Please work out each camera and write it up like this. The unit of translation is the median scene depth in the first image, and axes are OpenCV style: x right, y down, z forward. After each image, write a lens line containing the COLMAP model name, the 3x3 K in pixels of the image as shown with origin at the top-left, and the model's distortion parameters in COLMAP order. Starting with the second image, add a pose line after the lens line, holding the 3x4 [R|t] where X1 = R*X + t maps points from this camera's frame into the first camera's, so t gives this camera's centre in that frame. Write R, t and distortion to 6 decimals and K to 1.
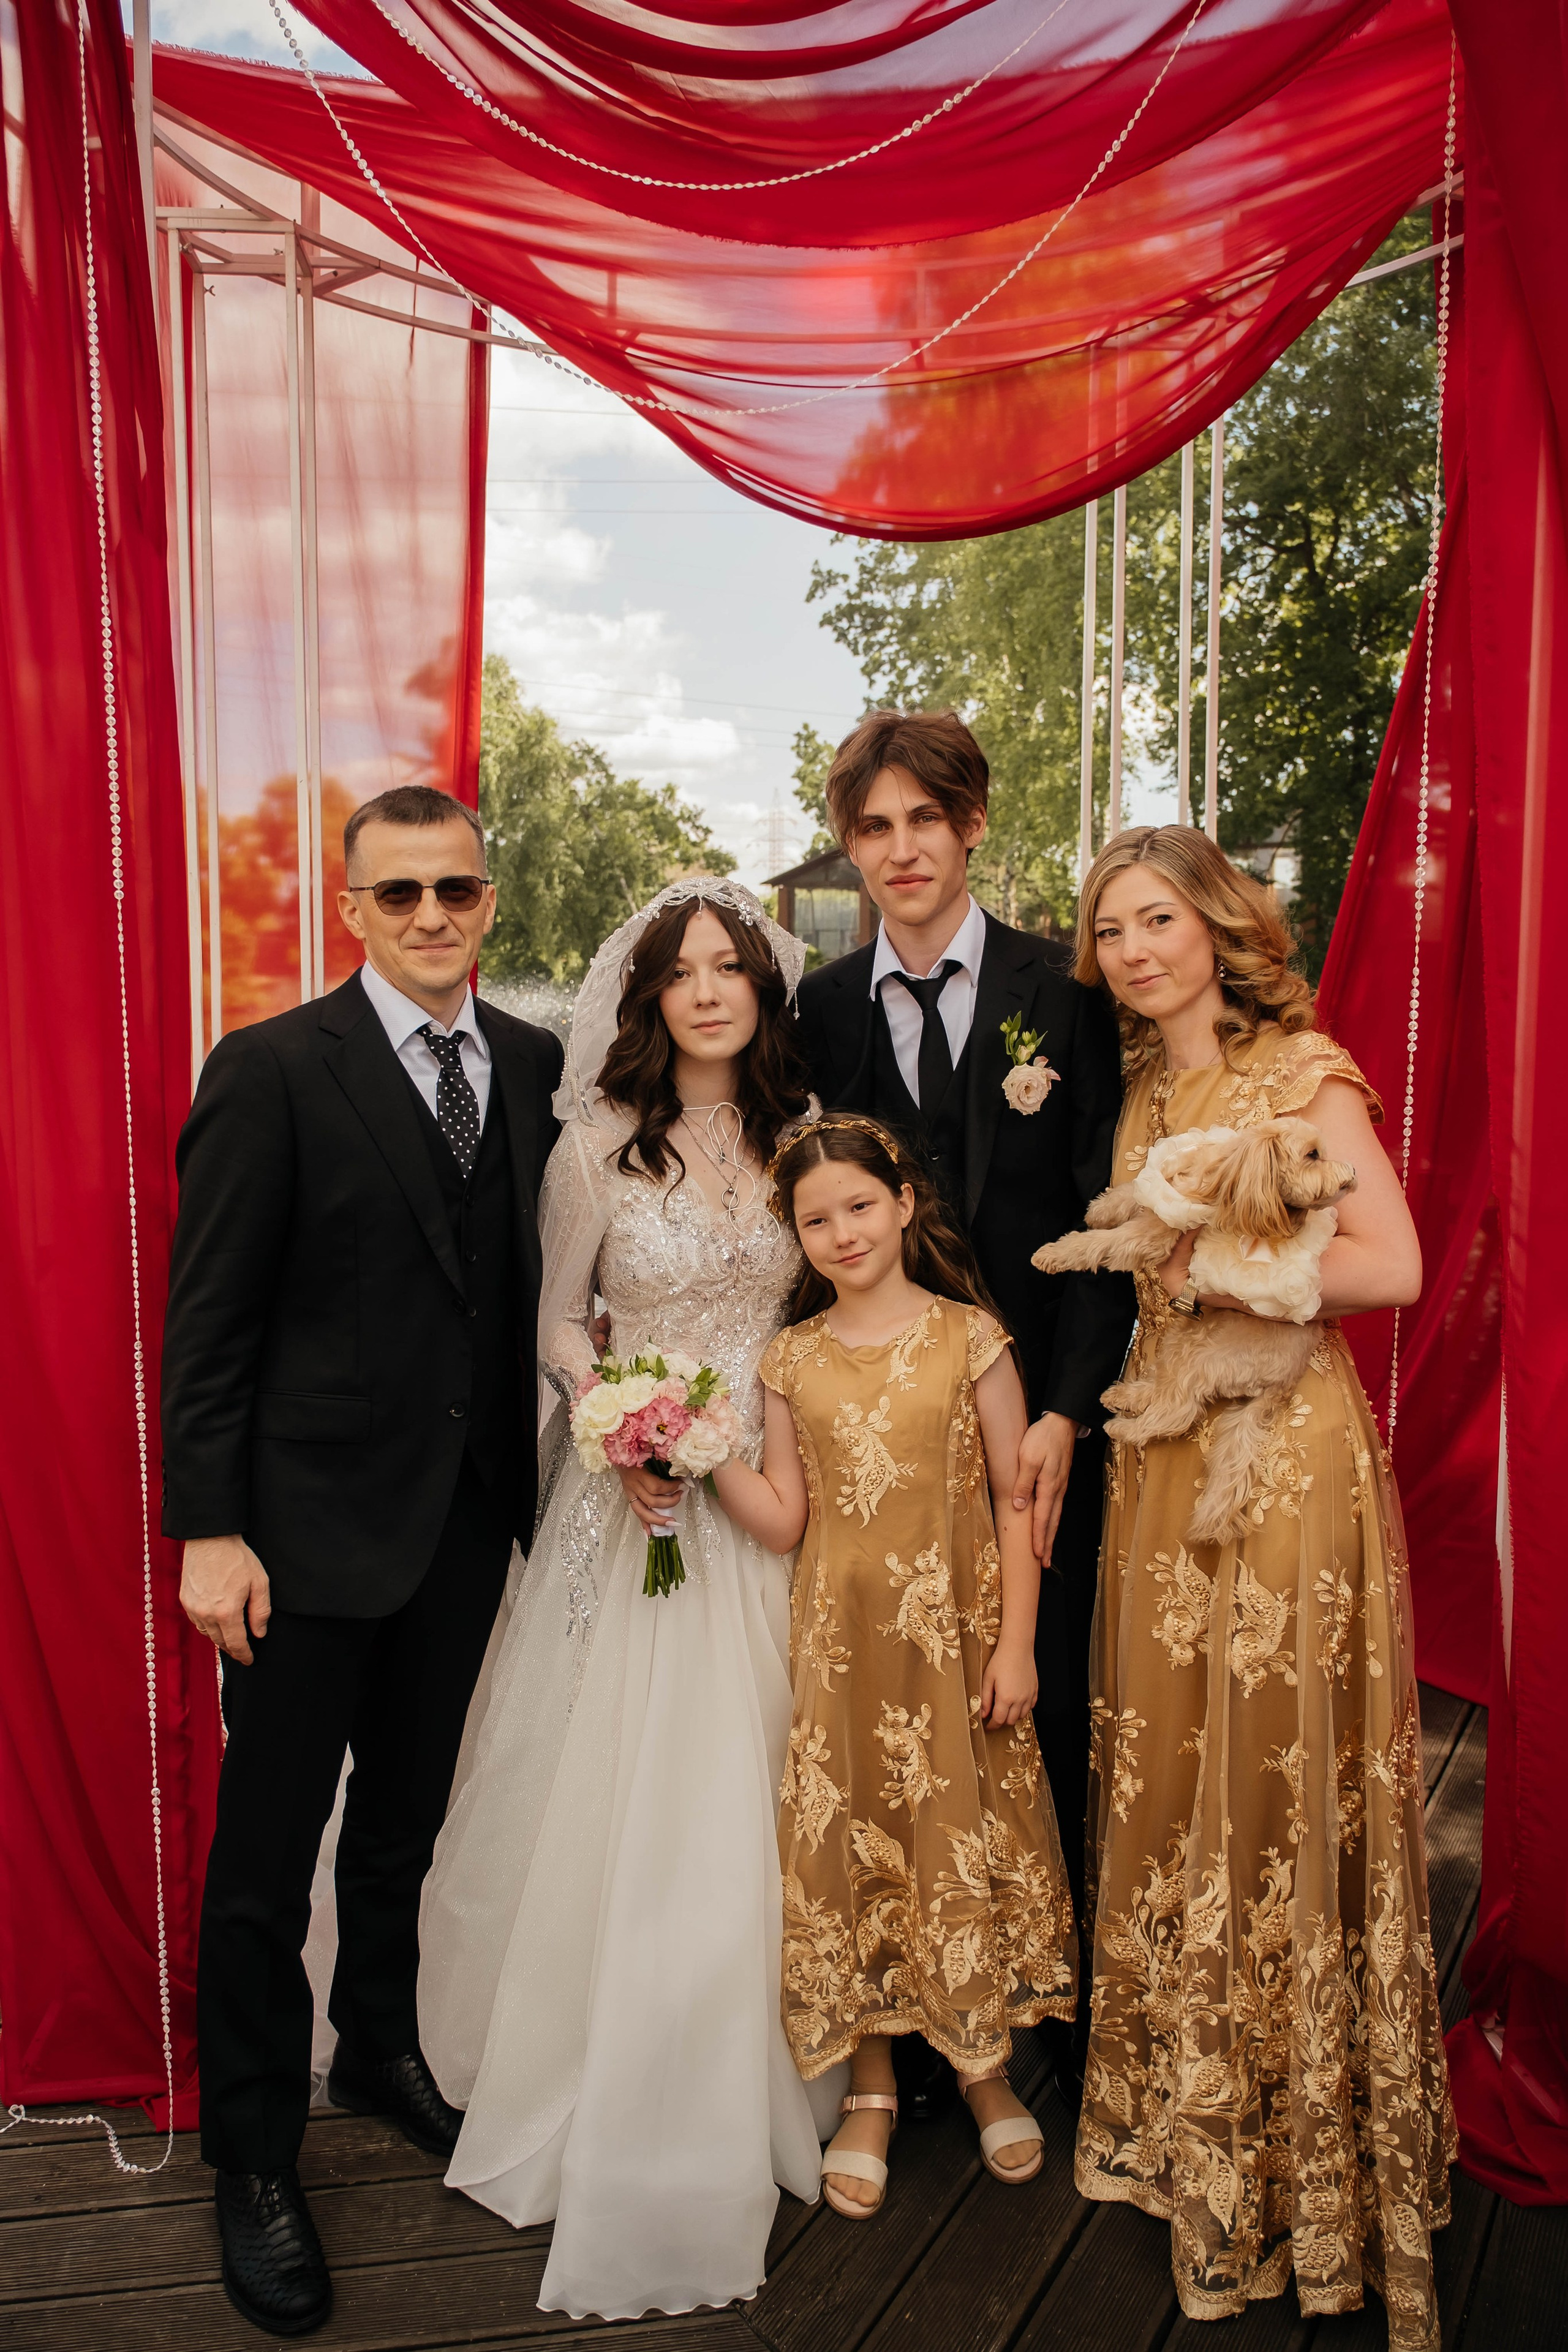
lens RADIAL K [[1830.9, 0, 792.0], [0, 1830.9, 1173.6], [0, 0, 1]] dist [-0.007247, -0.010619]
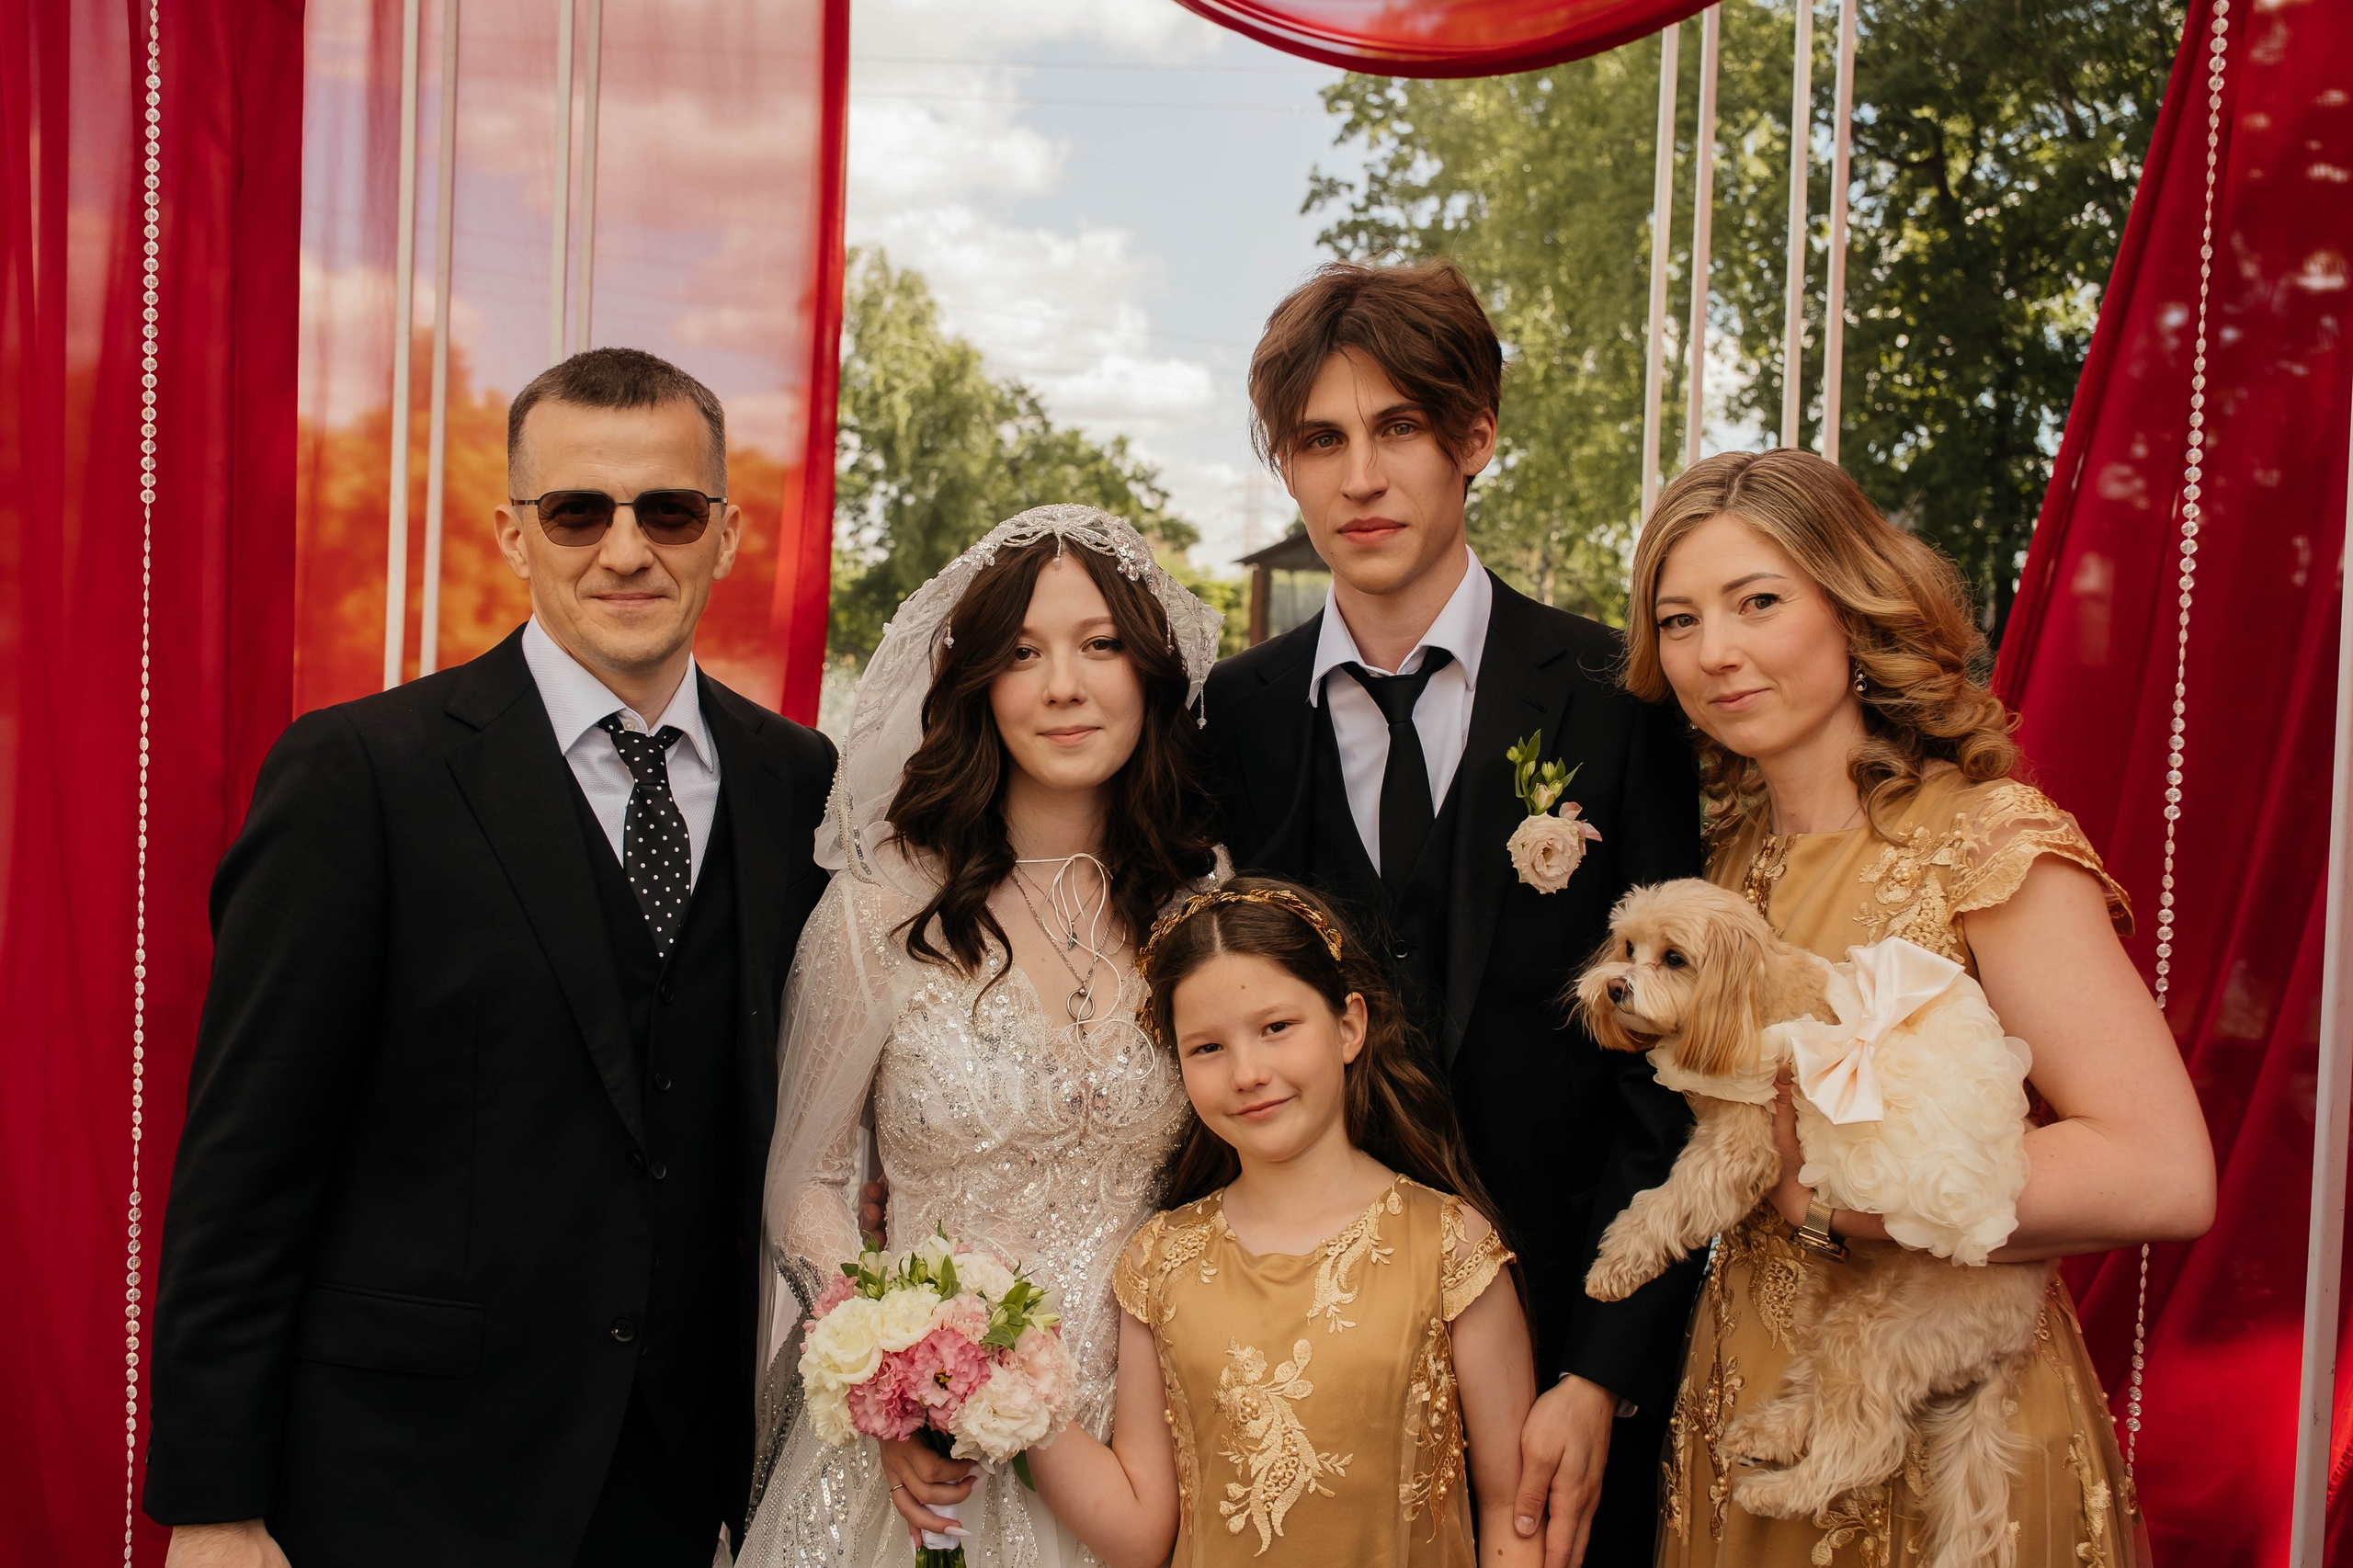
lens RADIAL K [[2316.5, 0, 1175.4], [0, 2316.5, 718.6], [0, 0, 1]] dist [0.020126, 0.000000]
pose [[0.998505, 0.038328, -0.038959, 0.025853], [-0.041686, 0.995122, -0.089408, -0.013779], [0.035343, 0.090899, 0.995233, 0.171708]]
